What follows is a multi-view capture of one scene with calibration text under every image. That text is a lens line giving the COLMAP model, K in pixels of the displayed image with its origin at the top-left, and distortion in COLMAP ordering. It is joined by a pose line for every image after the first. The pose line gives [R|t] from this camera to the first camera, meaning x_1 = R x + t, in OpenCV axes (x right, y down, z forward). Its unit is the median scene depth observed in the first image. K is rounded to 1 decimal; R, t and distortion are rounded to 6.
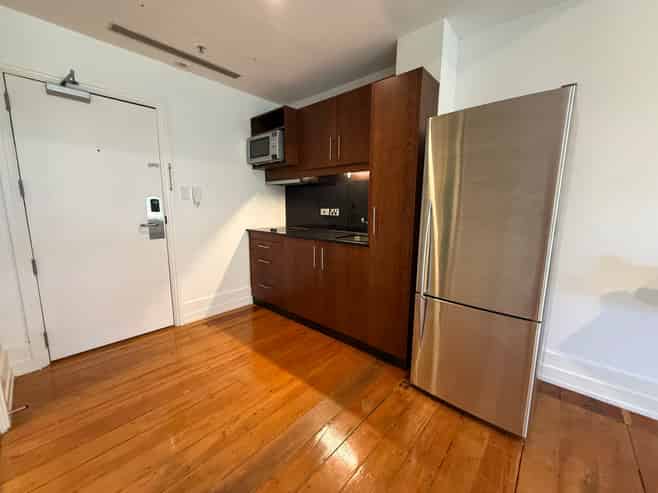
lens RADIAL K [[266.4, 0, 329.0], [0, 266.4, 246.5], [0, 0, 1]] dist [-0.000040, -0.000179]
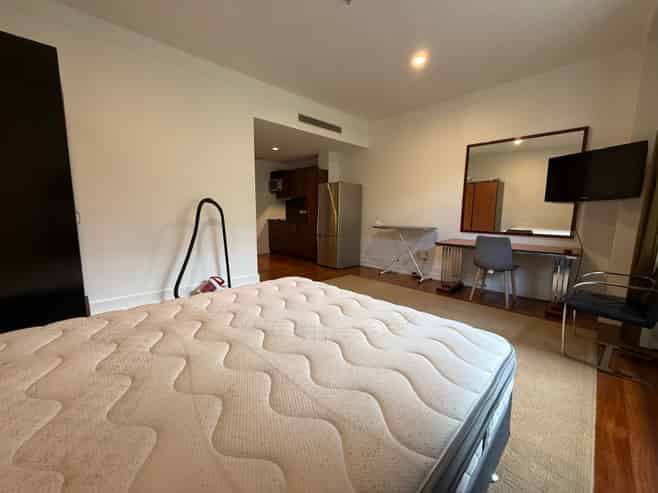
lens RADIAL K [[266.4, 0, 329.0], [0, 266.4, 246.5], [0, 0, 1]] dist [-0.000040, -0.000179]
pose [[0.997698, 0.009343, -0.067172, 0.391641], [-0.010451, 0.999815, -0.016169, 0.208221], [0.067009, 0.016833, 0.997610, -1.309687]]
